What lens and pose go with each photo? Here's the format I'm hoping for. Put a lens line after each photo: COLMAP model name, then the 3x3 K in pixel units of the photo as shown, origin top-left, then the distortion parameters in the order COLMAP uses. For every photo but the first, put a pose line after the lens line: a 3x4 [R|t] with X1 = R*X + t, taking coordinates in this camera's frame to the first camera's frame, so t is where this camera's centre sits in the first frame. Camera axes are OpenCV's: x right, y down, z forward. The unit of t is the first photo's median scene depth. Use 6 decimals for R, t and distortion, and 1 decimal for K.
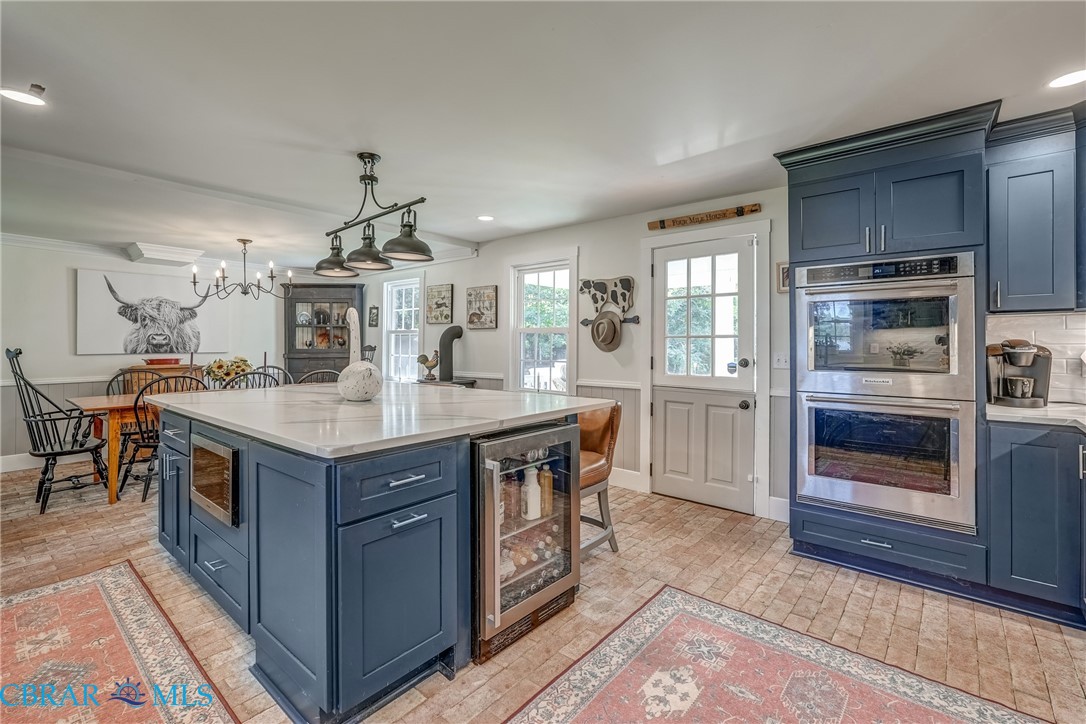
lens RADIAL K [[480.2, 0, 541.5], [0, 480.2, 346.2], [0, 0, 1]] dist [-0.000908, -0.000087]
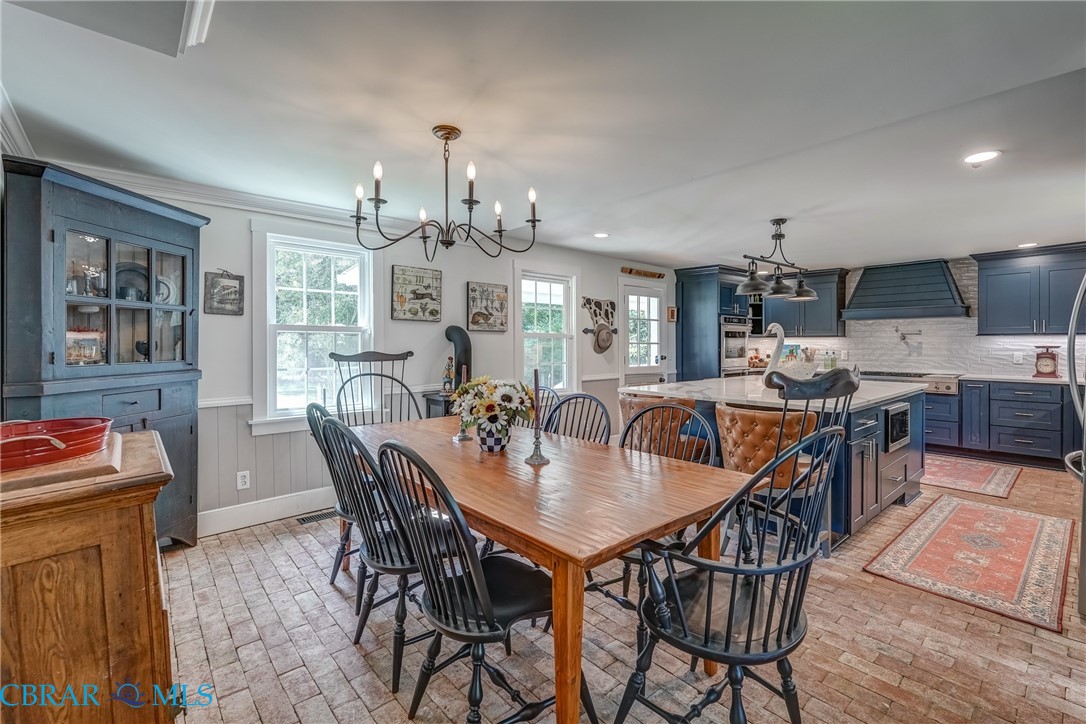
lens RADIAL K [[480.2, 0, 542.7], [0, 480.2, 355.5], [0, 0, 1]] dist [-0.000908, -0.000087]
pose [[0.151576, -0.022249, 0.988195, -0.915261], [0.004219, 0.999752, 0.021863, -0.009701], [-0.988437, 0.000855, 0.151633, 0.711074]]
